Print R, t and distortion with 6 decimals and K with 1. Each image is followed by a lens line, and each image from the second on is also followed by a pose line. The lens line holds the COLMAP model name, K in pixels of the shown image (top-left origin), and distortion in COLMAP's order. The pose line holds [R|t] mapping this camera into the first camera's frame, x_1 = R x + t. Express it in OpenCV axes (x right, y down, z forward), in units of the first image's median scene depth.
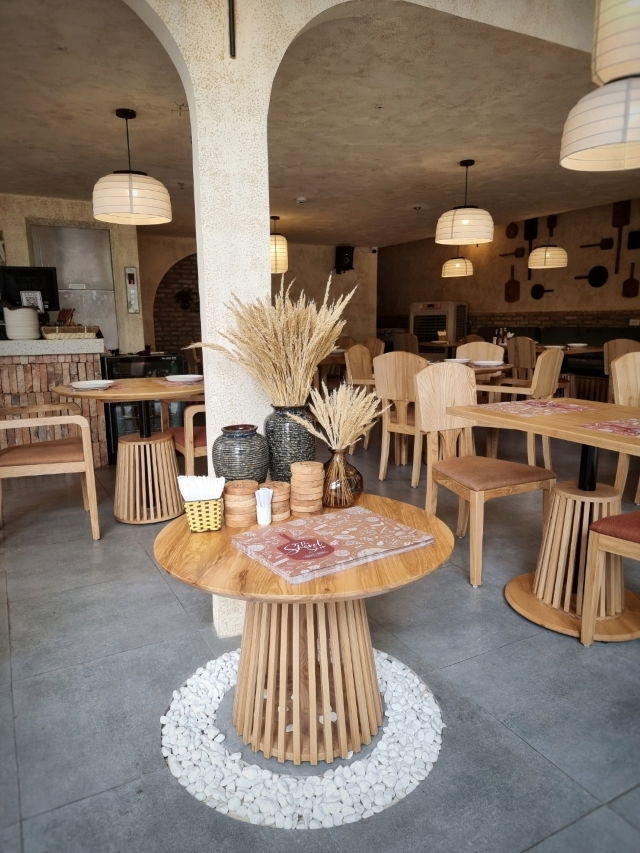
lens RADIAL K [[599.7, 0, 319.0], [0, 599.7, 428.8], [0, 0, 1]] dist [0.072069, -0.059669]
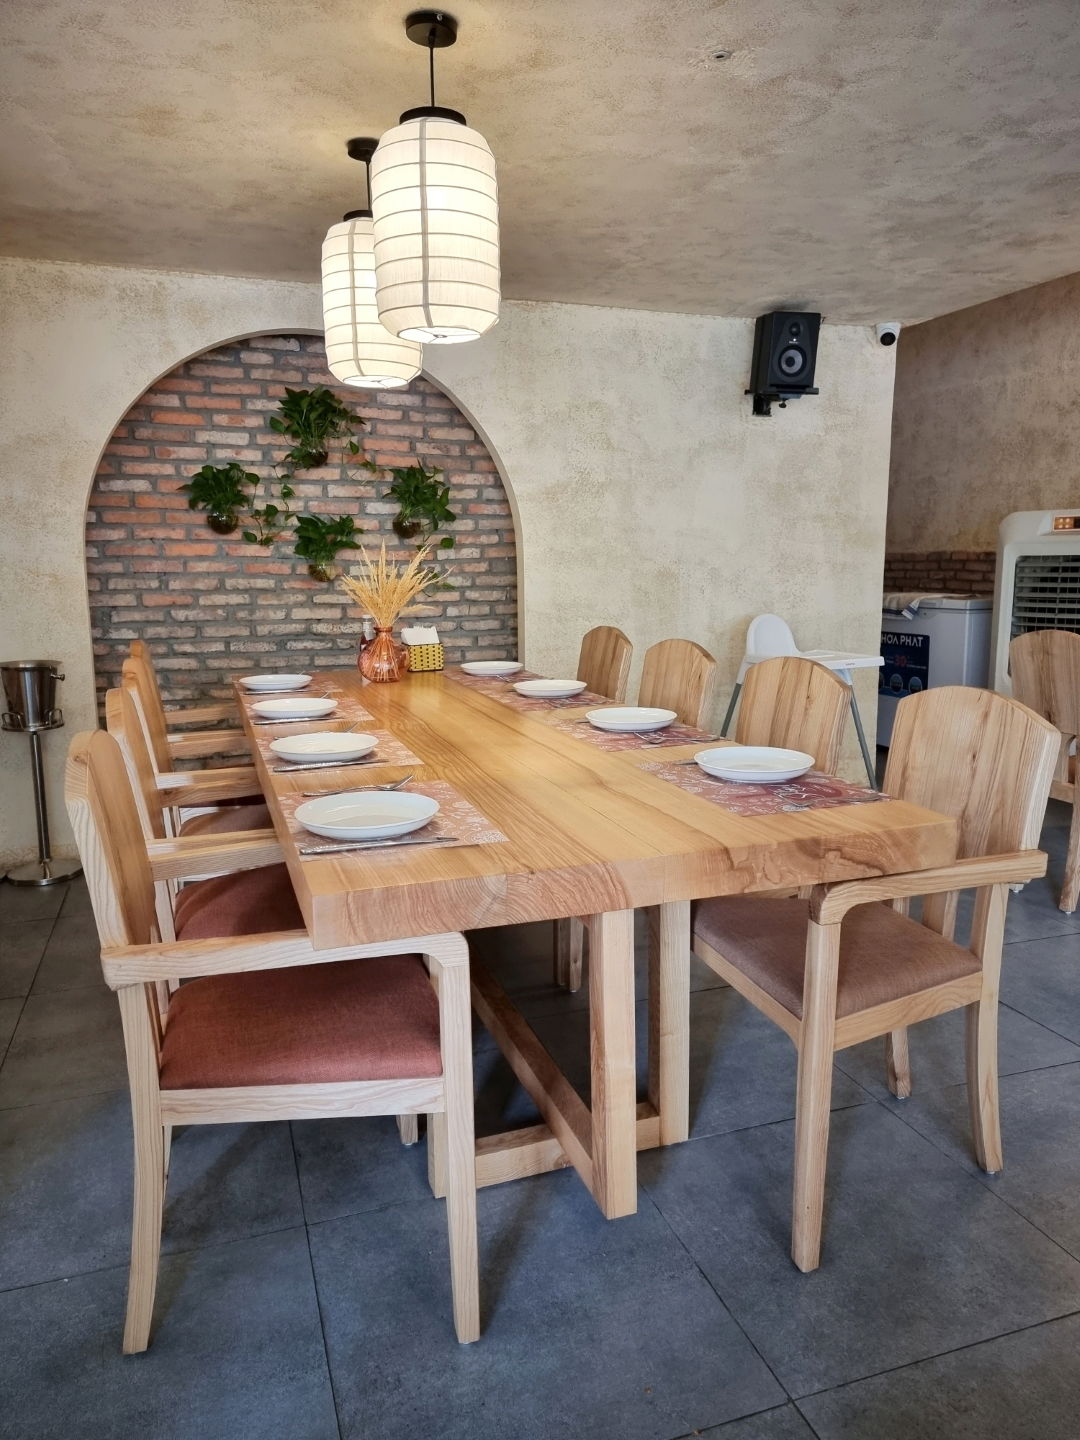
lens RADIAL K [[1012.4, 0, 543.0], [0, 1012.4, 718.8], [0, 0, 1]] dist [0.072069, -0.059669]
pose [[0.985986, 0.031050, -0.163911, 0.014236], [-0.034357, 0.999259, -0.017376, -0.099091], [0.163250, 0.022764, 0.986322, 0.509100]]
